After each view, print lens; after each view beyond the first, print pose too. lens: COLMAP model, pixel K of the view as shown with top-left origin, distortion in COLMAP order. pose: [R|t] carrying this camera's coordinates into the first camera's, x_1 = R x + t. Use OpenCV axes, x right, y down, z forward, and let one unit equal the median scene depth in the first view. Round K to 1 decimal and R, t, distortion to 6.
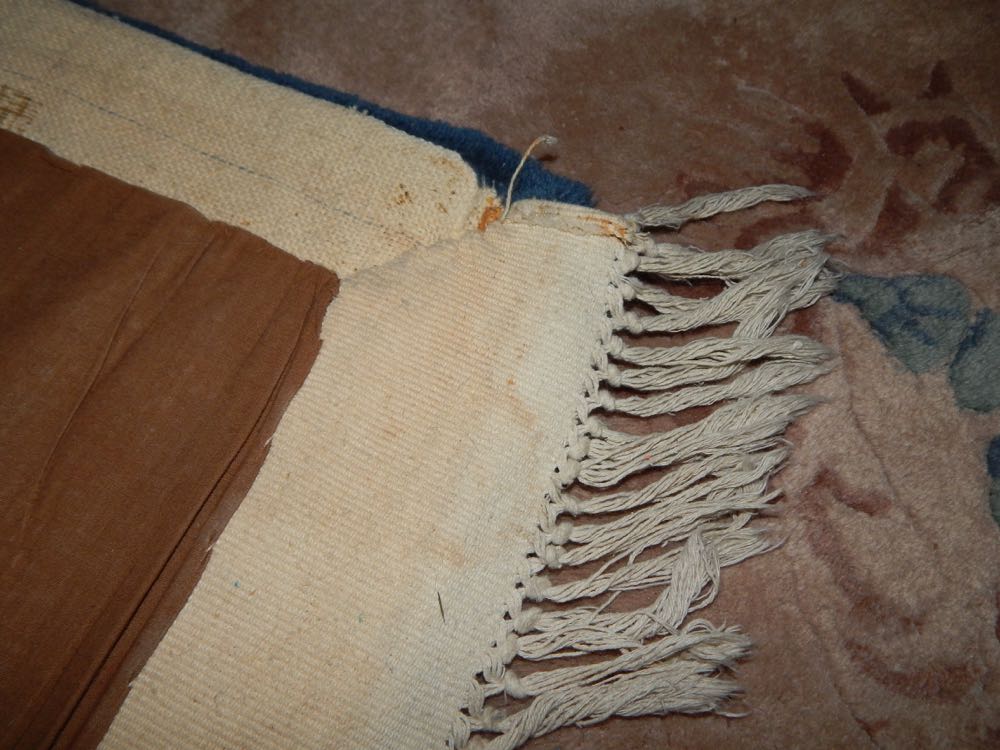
lens RADIAL K [[803.3, 0, 498.1], [0, 803.3, 372.9], [0, 0, 1]] dist [0.014475, -0.028536]
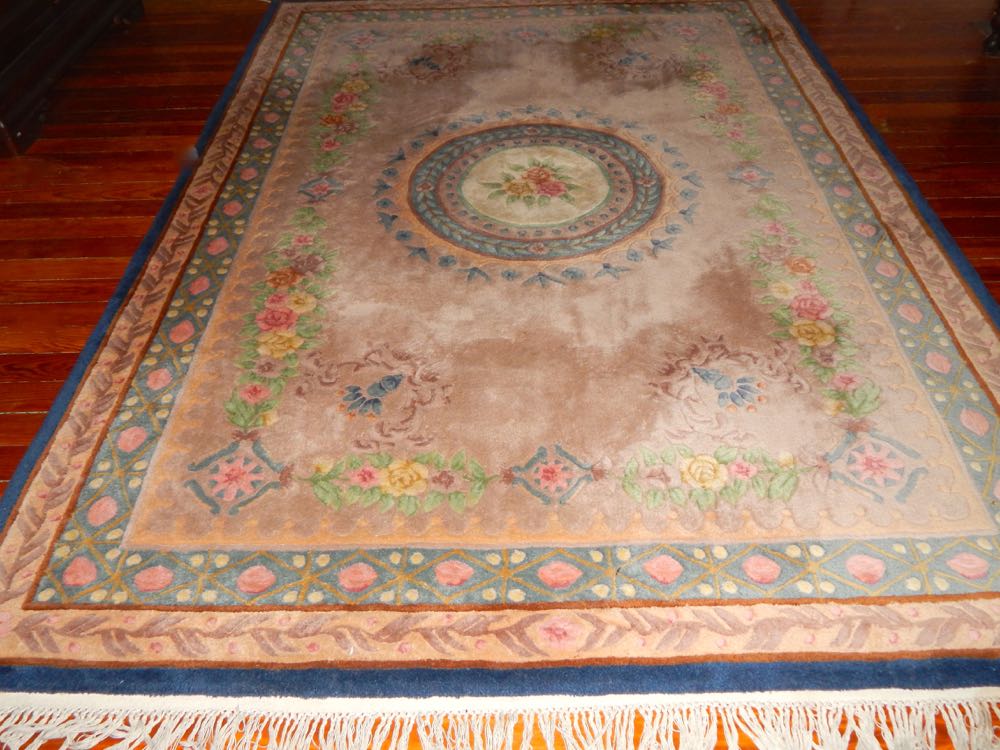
lens RADIAL K [[803.3, 0, 502.1], [0, 803.3, 374.7], [0, 0, 1]] dist [0.014475, -0.028536]
pose [[0.994441, 0.047934, -0.093756, -0.350518], [-0.080587, 0.919546, -0.384630, 2.190063], [0.067776, 0.390047, 0.918297, -4.168413]]
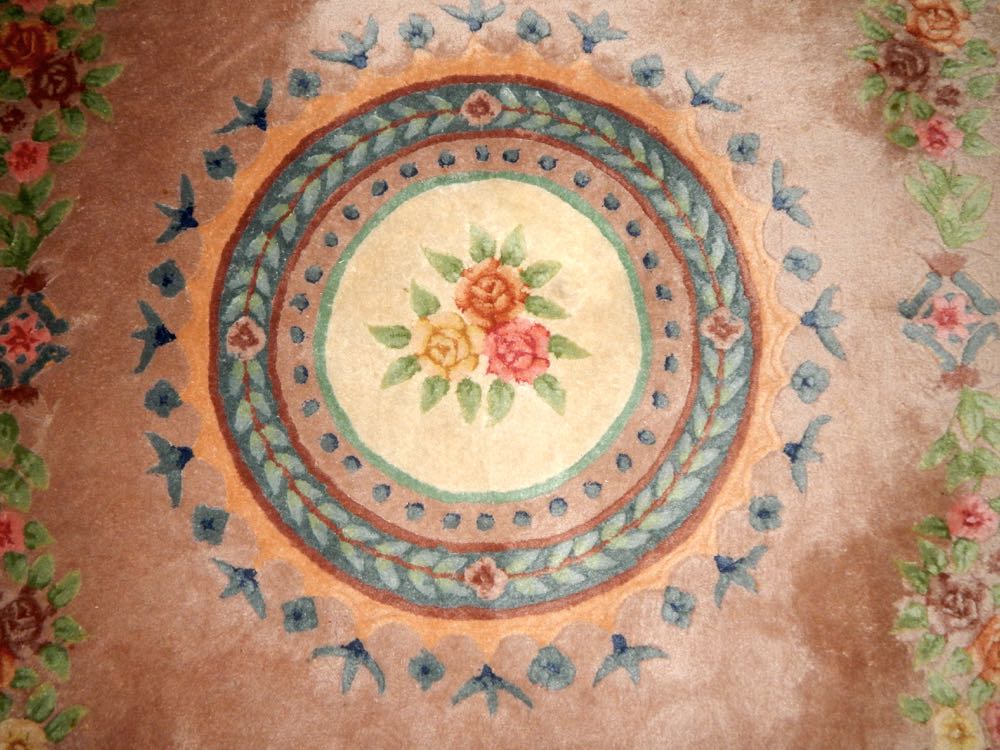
lens RADIAL K [[803.3, 0, 500.8], [0, 803.3, 375.3], [0, 0, 1]] dist [0.014475, -0.028536]
pose [[0.995980, 0.083746, -0.031775, -0.628962], [-0.072868, 0.963850, 0.256286, -3.061991], [0.052089, -0.252941, 0.966079, -1.354992]]
